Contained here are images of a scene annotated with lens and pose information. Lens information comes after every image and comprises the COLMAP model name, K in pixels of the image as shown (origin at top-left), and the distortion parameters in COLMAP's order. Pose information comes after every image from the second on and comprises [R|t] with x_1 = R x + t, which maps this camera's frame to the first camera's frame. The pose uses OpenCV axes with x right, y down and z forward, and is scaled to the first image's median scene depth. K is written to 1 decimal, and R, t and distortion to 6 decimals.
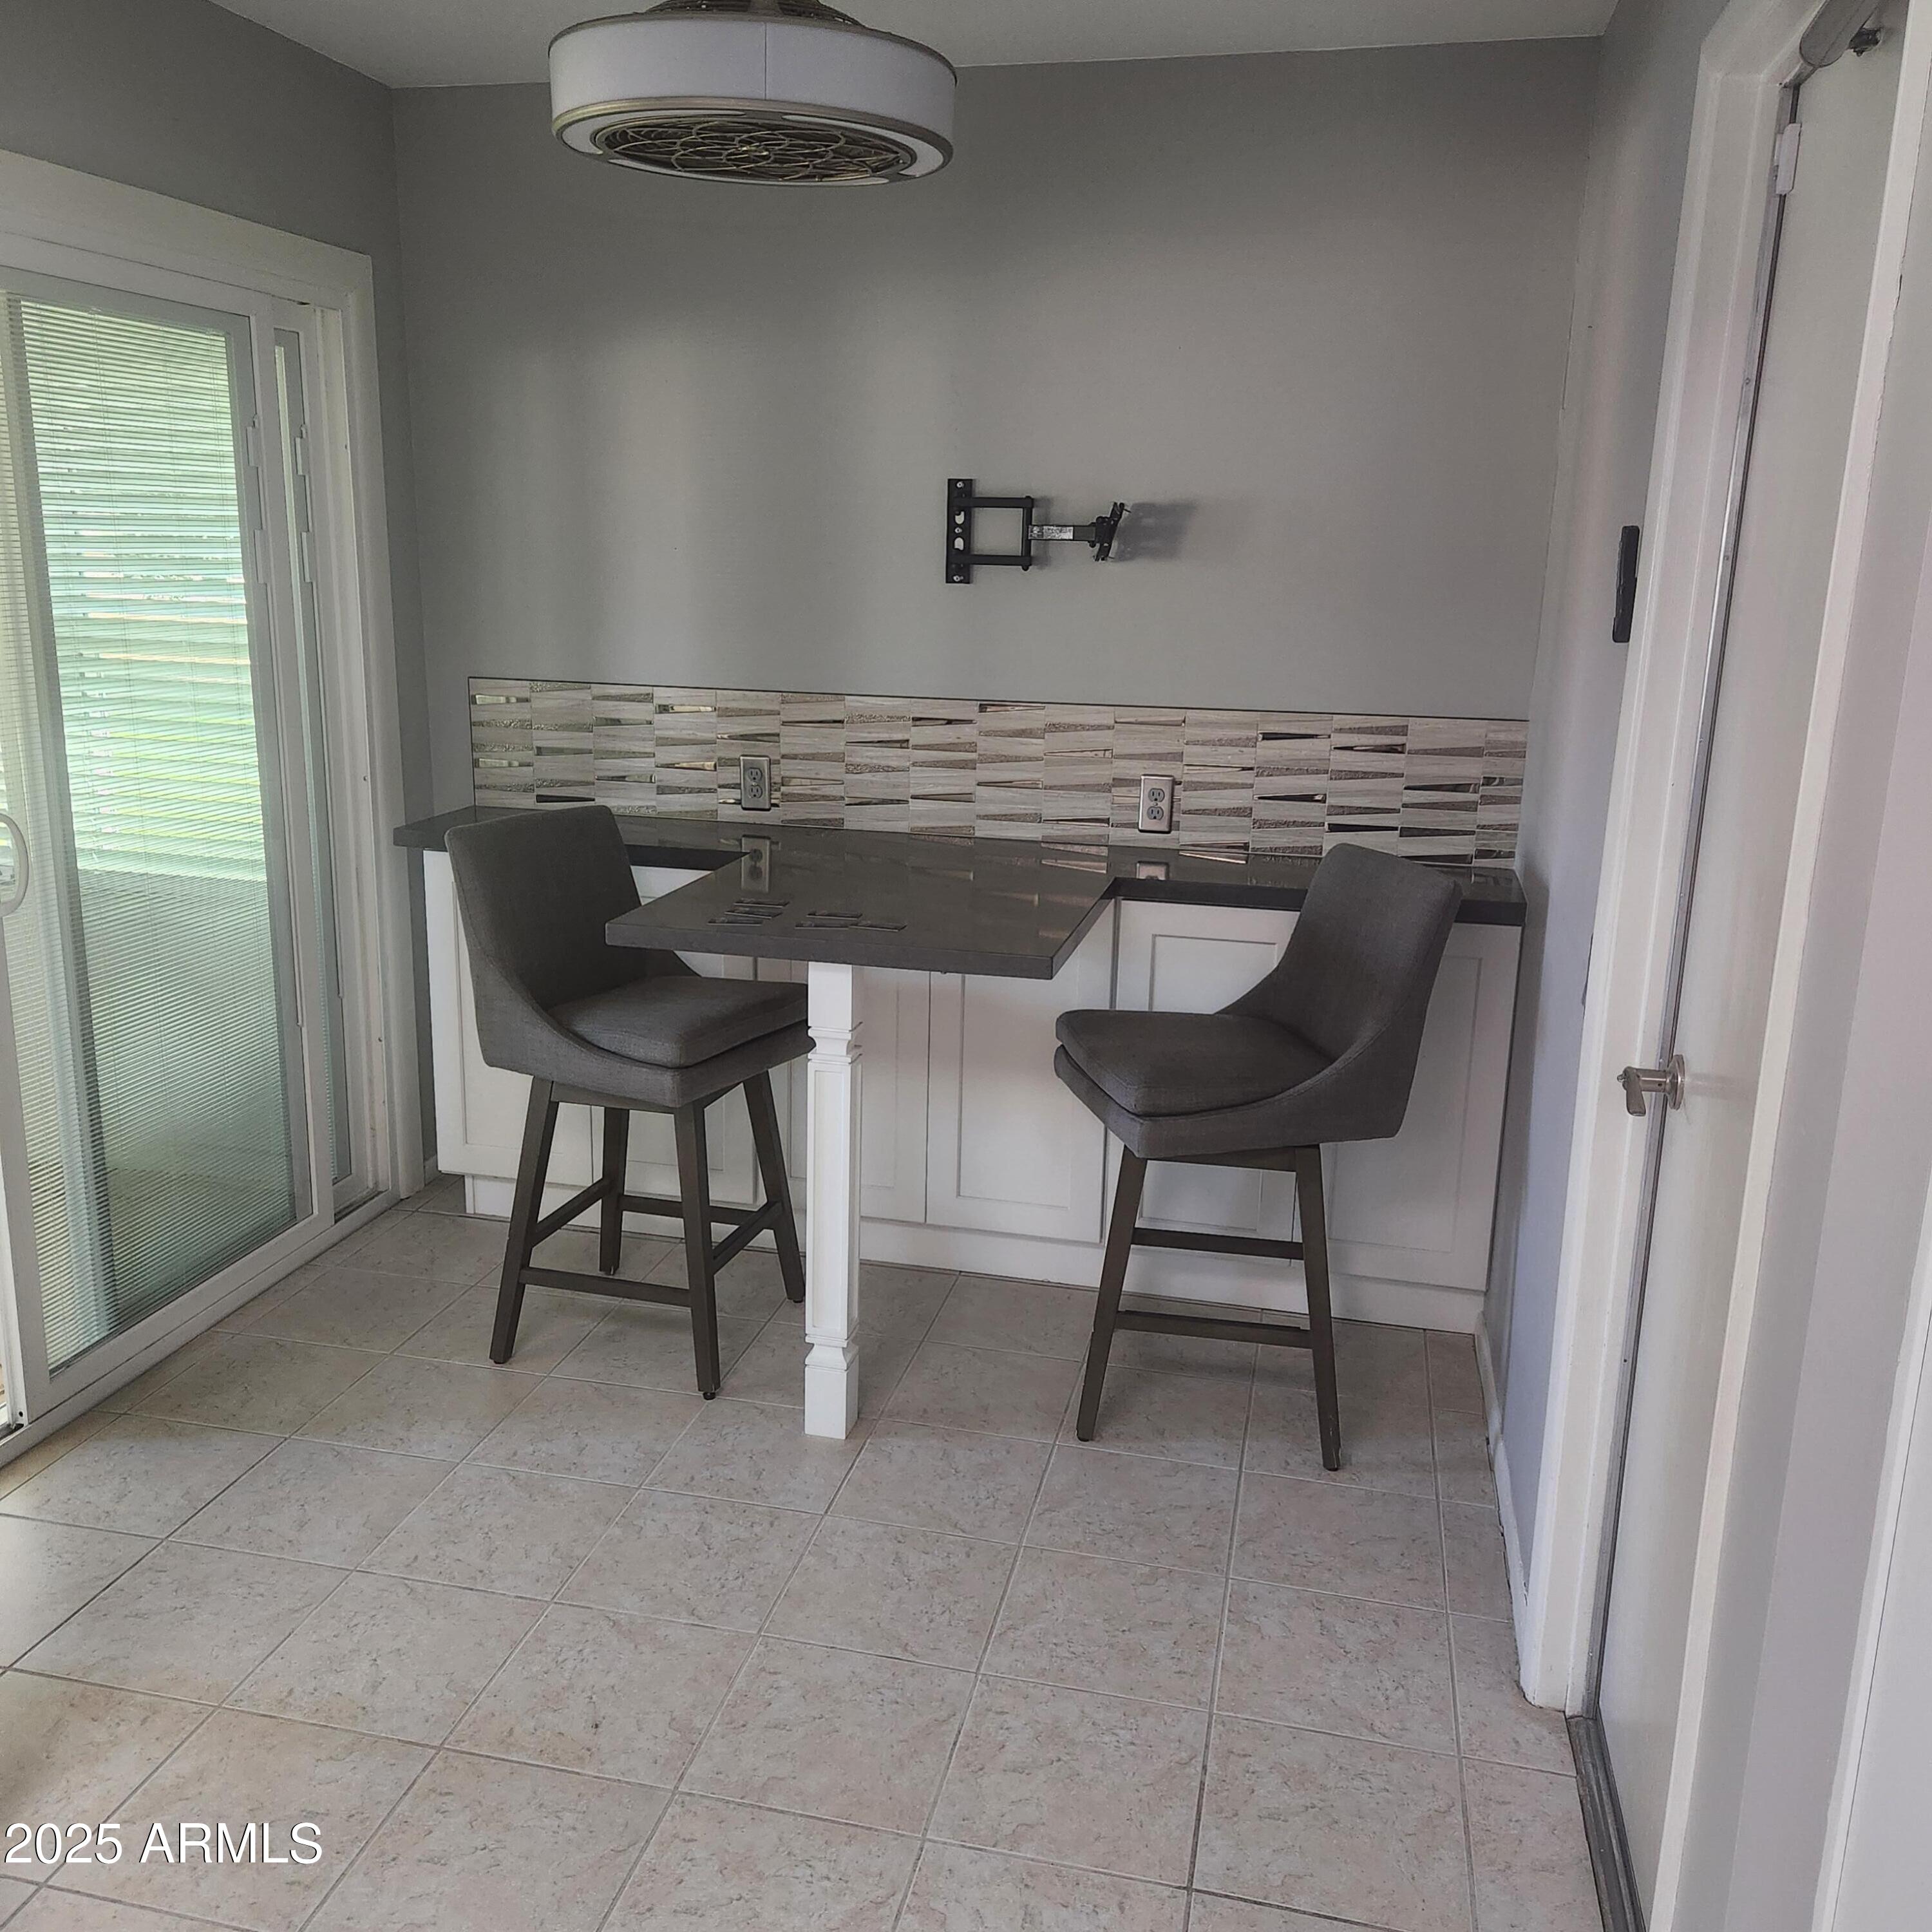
lens RADIAL K [[1711.0, 0, 959.0], [0, 1711.0, 943.9], [0, 0, 1]] dist [0.084130, -0.065793]
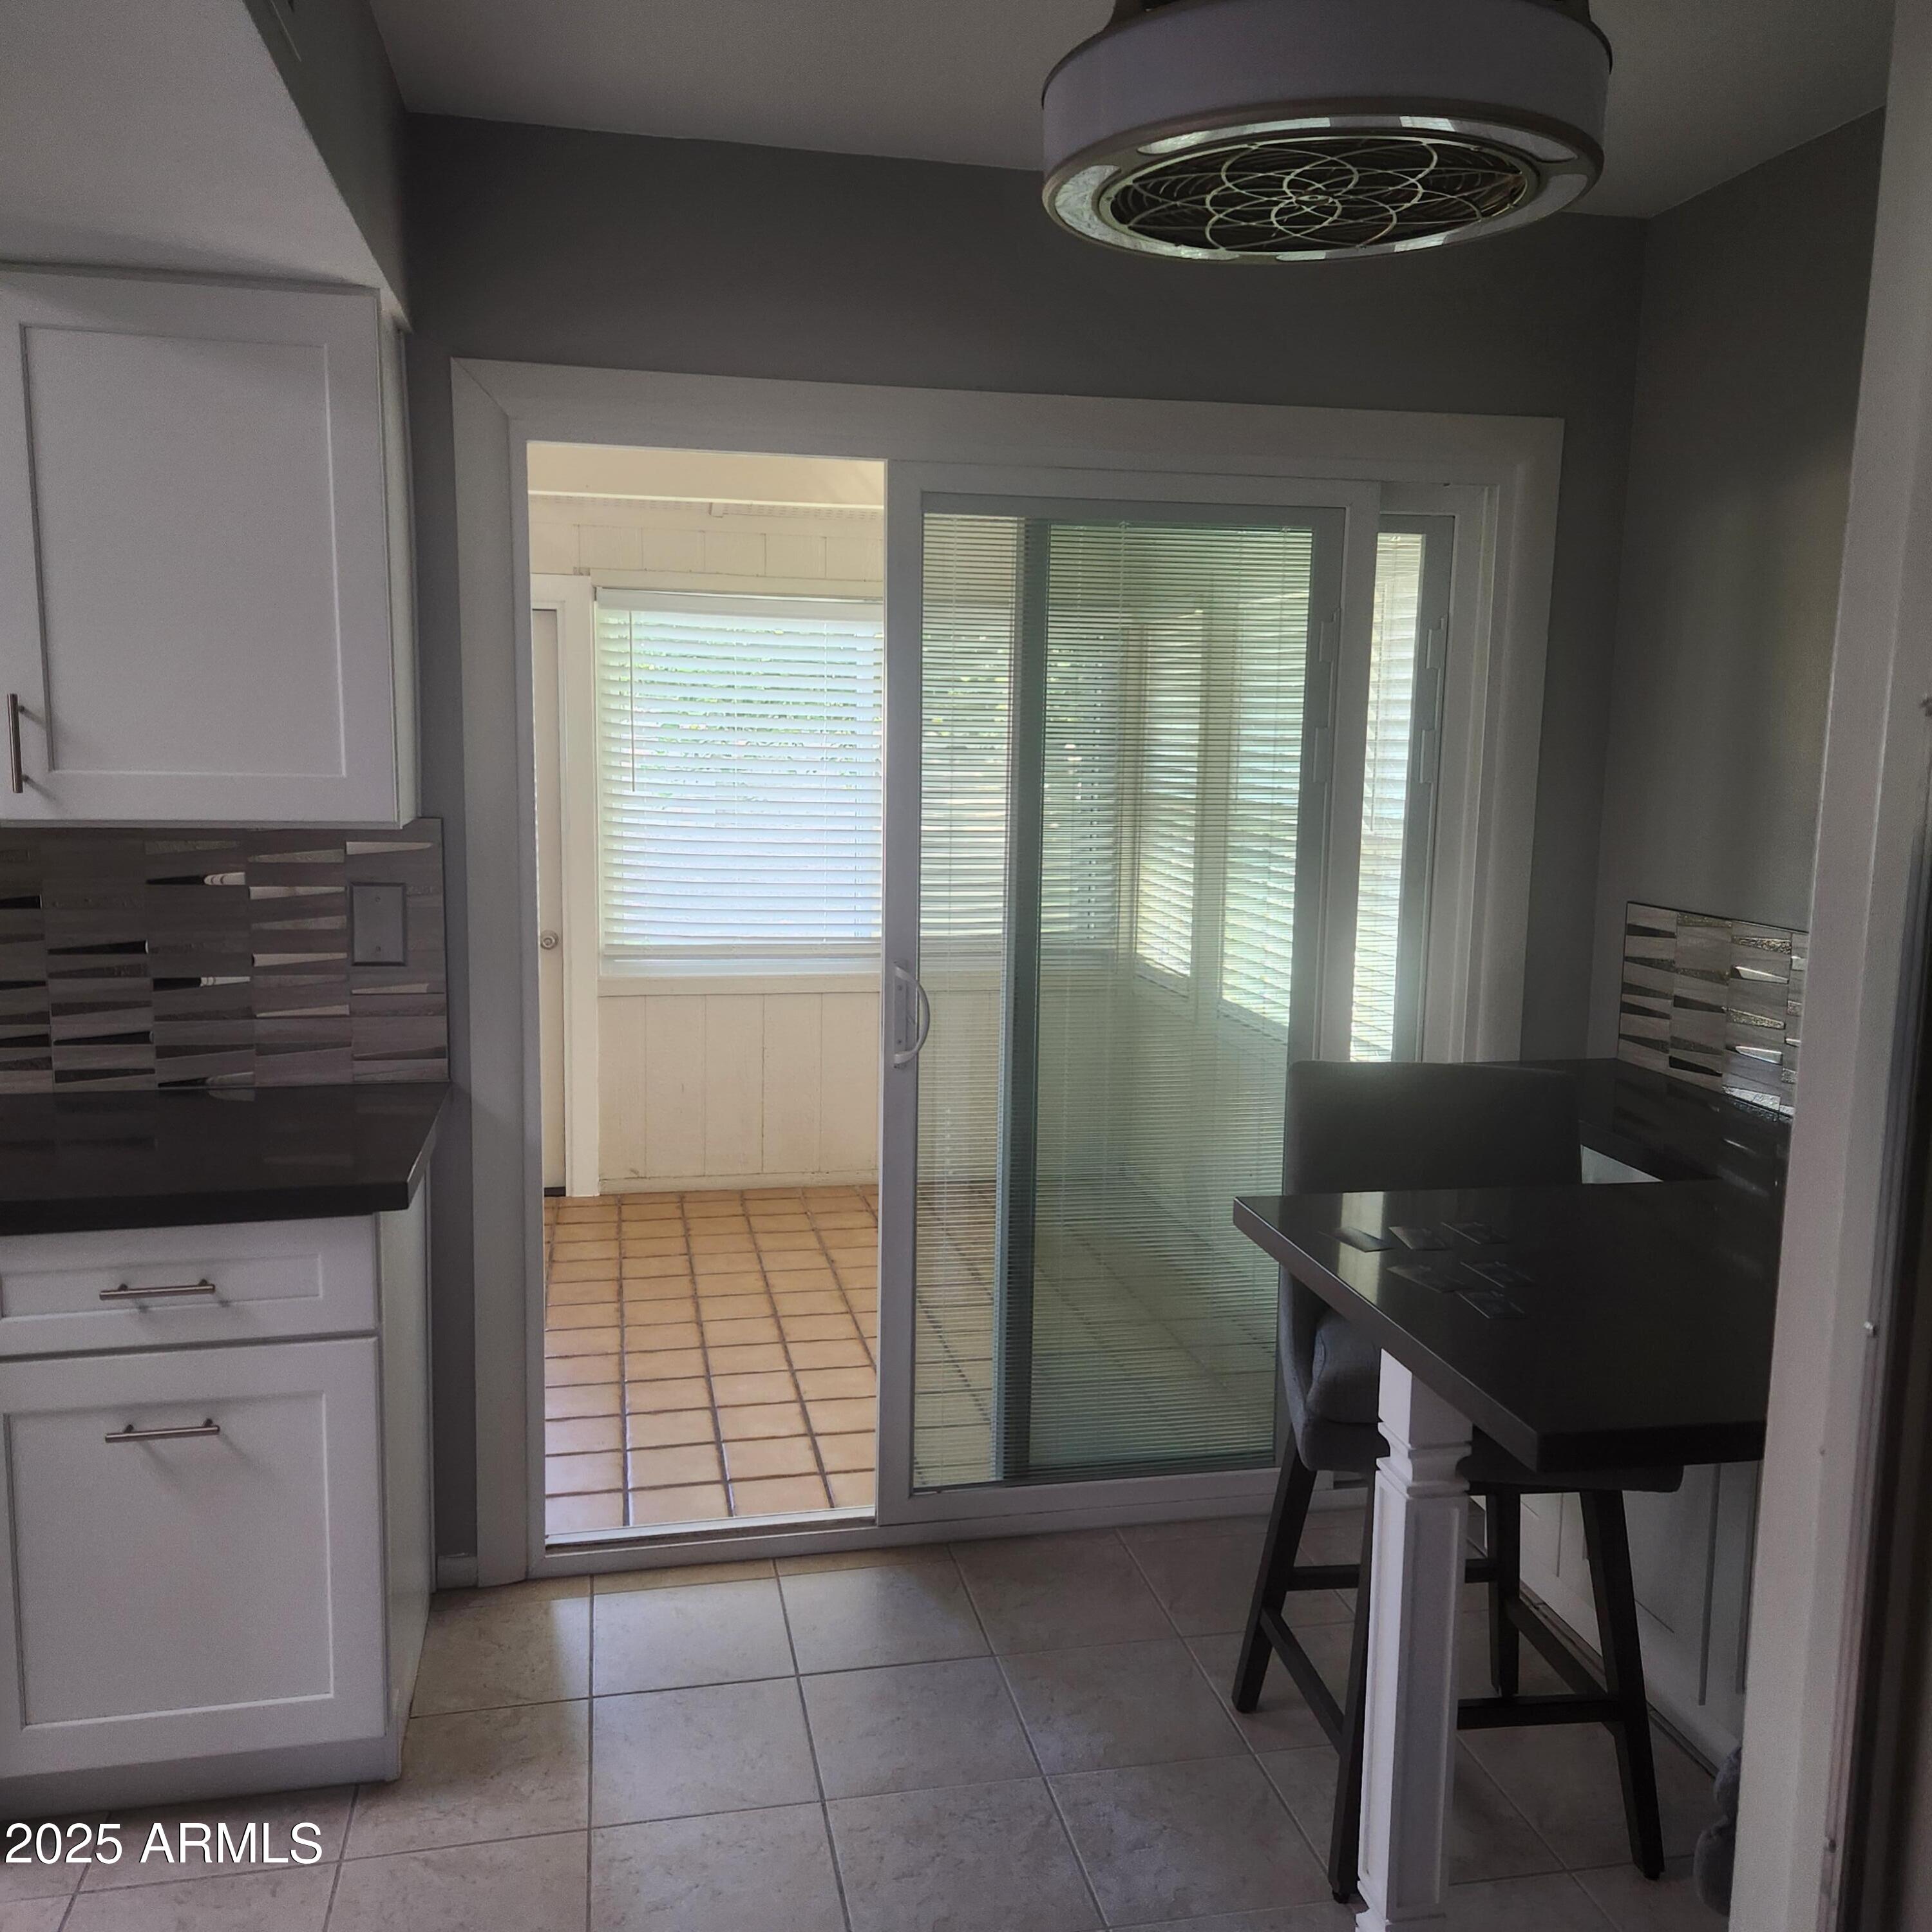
lens RADIAL K [[1711.0, 0, 959.0], [0, 1711.0, 943.9], [0, 0, 1]] dist [0.084130, -0.065793]
pose [[0.426275, 0.105906, -0.898373, 0.341091], [-0.214619, 0.976607, 0.013292, -0.085120], [0.878765, 0.187142, 0.439032, 0.402131]]
